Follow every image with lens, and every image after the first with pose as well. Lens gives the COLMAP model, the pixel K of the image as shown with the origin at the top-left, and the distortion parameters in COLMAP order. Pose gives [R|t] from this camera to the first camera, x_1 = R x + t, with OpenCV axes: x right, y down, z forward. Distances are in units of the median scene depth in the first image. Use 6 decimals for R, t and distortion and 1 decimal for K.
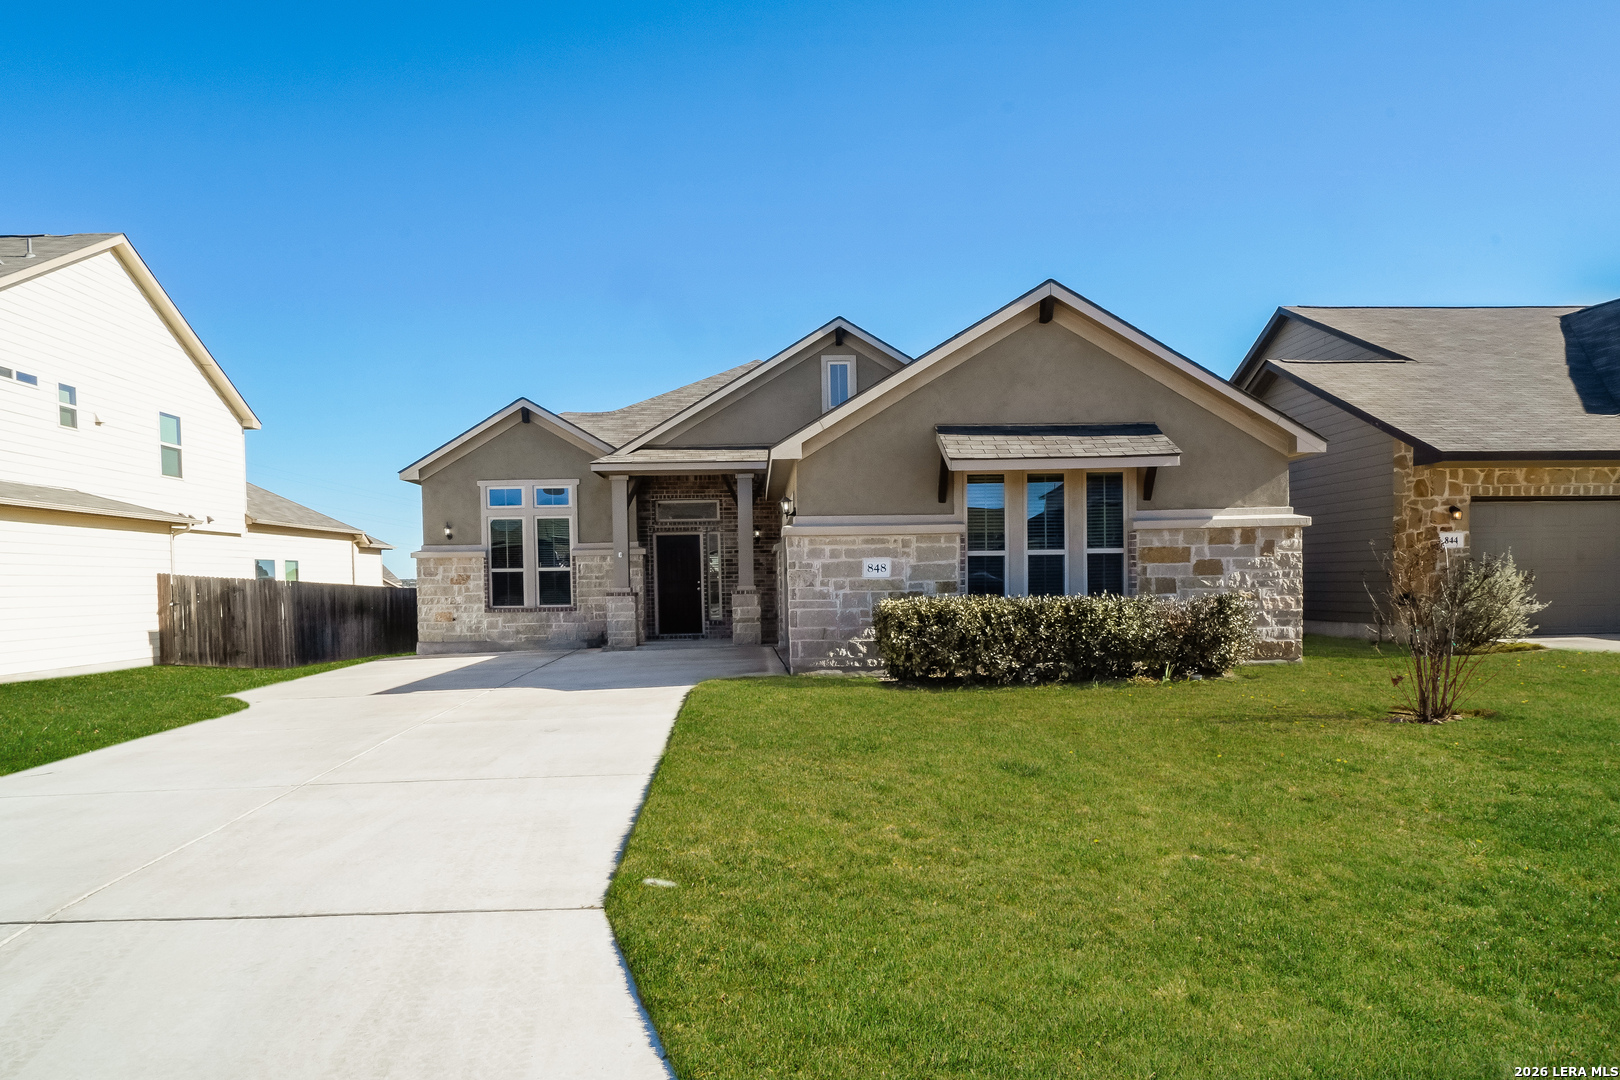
lens RADIAL K [[915.0, 0, 809.8], [0, 915.0, 573.5], [0, 0, 1]] dist [0.003513, 0.000109]
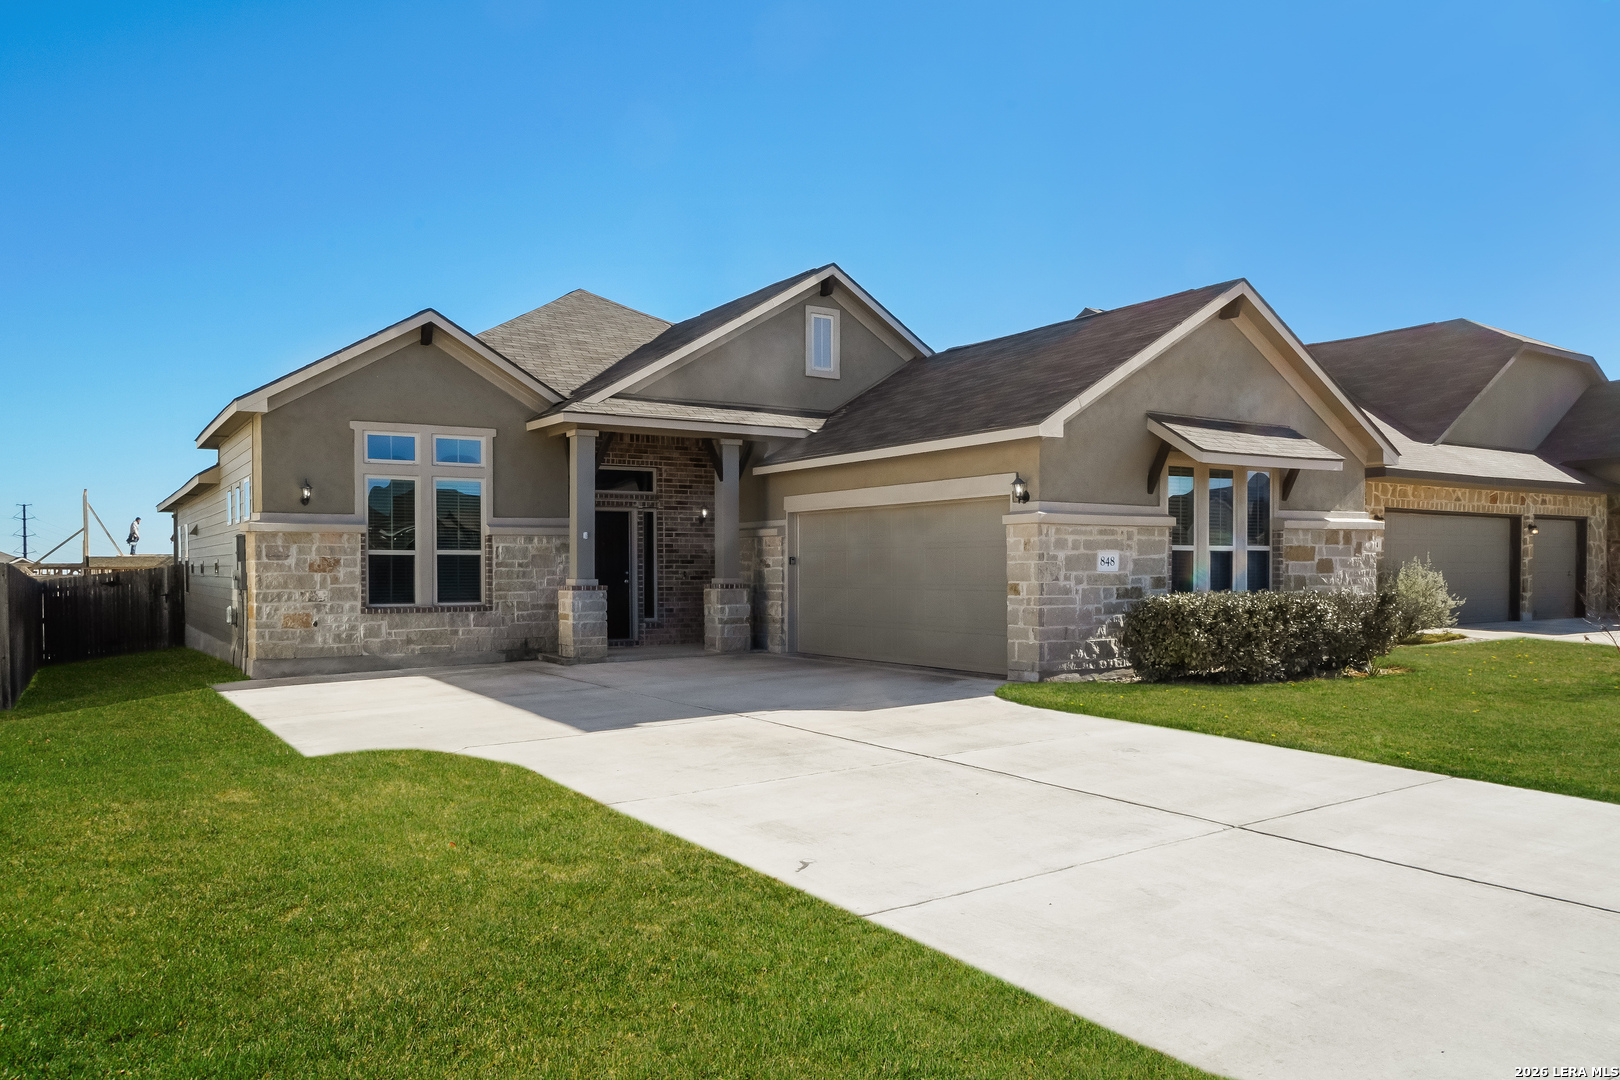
lens RADIAL K [[1112.0, 0, 810.0], [0, 1112.0, 540.0], [0, 0, 1]] dist [-0.004225, -0.000218]
pose [[0.869132, 0.026430, 0.493873, -0.726125], [-0.015333, 0.999531, -0.026508, 0.006715], [-0.494342, 0.015466, 0.869130, 0.168825]]
